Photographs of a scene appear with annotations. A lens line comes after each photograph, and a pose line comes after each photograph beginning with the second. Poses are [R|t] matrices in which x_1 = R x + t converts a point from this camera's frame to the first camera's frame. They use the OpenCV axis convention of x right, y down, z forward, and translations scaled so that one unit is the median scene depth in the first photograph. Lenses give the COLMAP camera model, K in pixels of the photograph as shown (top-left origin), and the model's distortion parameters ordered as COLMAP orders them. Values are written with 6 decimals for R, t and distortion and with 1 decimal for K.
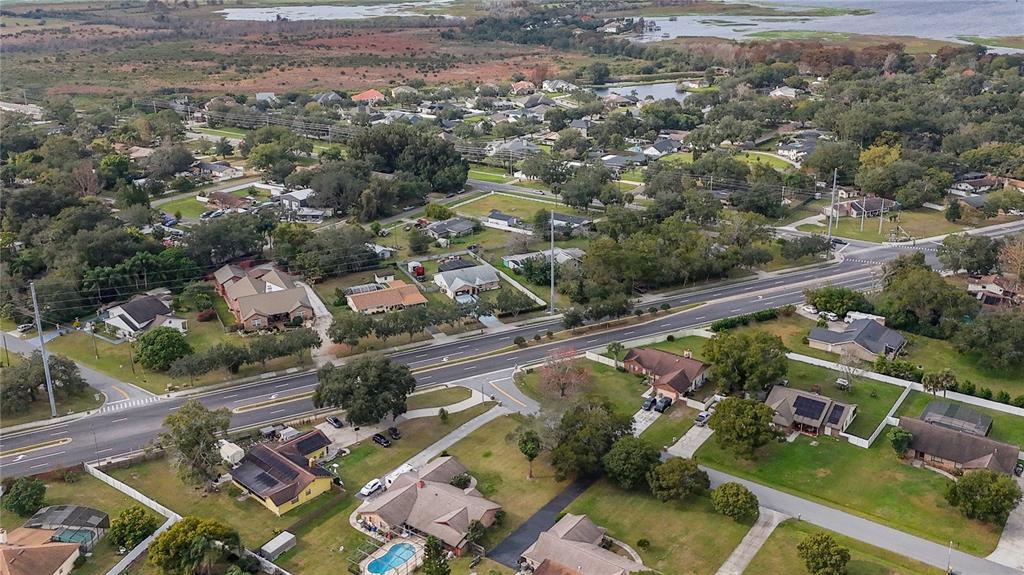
lens RADIAL K [[907.2, 0, 512.7], [0, 907.2, 287.3], [0, 0, 1]] dist [0.079661, 0.001491]
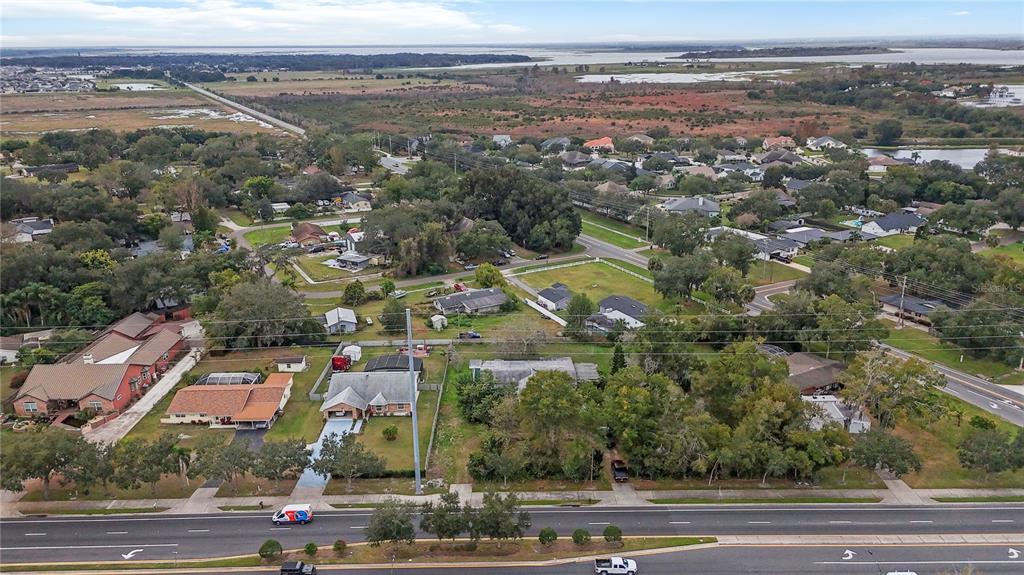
lens RADIAL K [[757.3, 0, 511.5], [0, 757.3, 283.5], [0, 0, 1]] dist [0.057998, -0.042282]
pose [[0.897901, 0.131780, -0.420008, 0.204980], [-0.149093, 0.988787, -0.008496, -0.075917], [0.414179, 0.070249, 0.907480, 0.438670]]
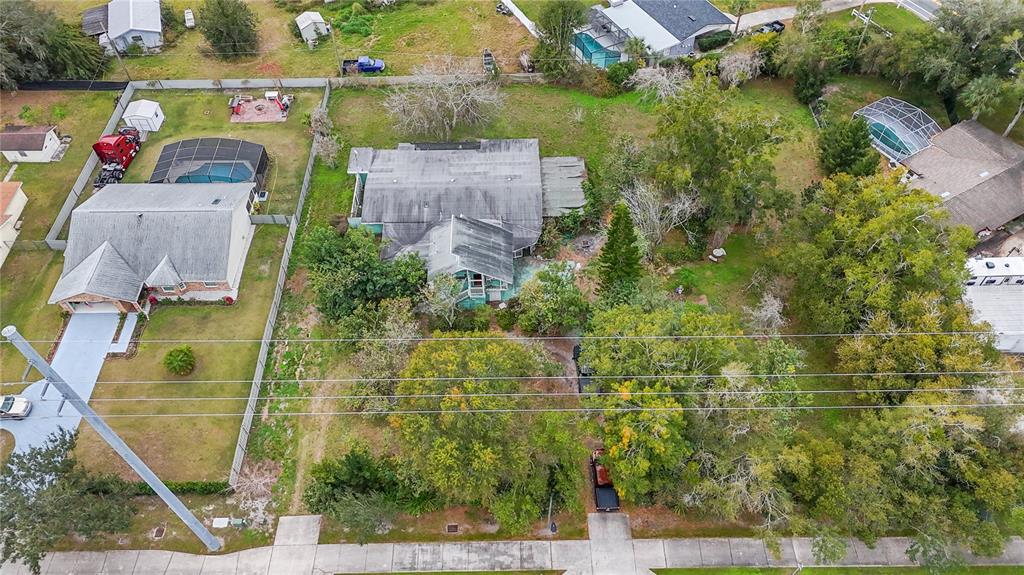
lens RADIAL K [[757.3, 0, 516.7], [0, 757.3, 290.2], [0, 0, 1]] dist [0.057998, -0.042282]
pose [[0.900722, 0.337336, -0.273687, 0.126590], [-0.144362, 0.826683, 0.543834, -0.137474], [0.409707, -0.450333, 0.793310, 0.657492]]
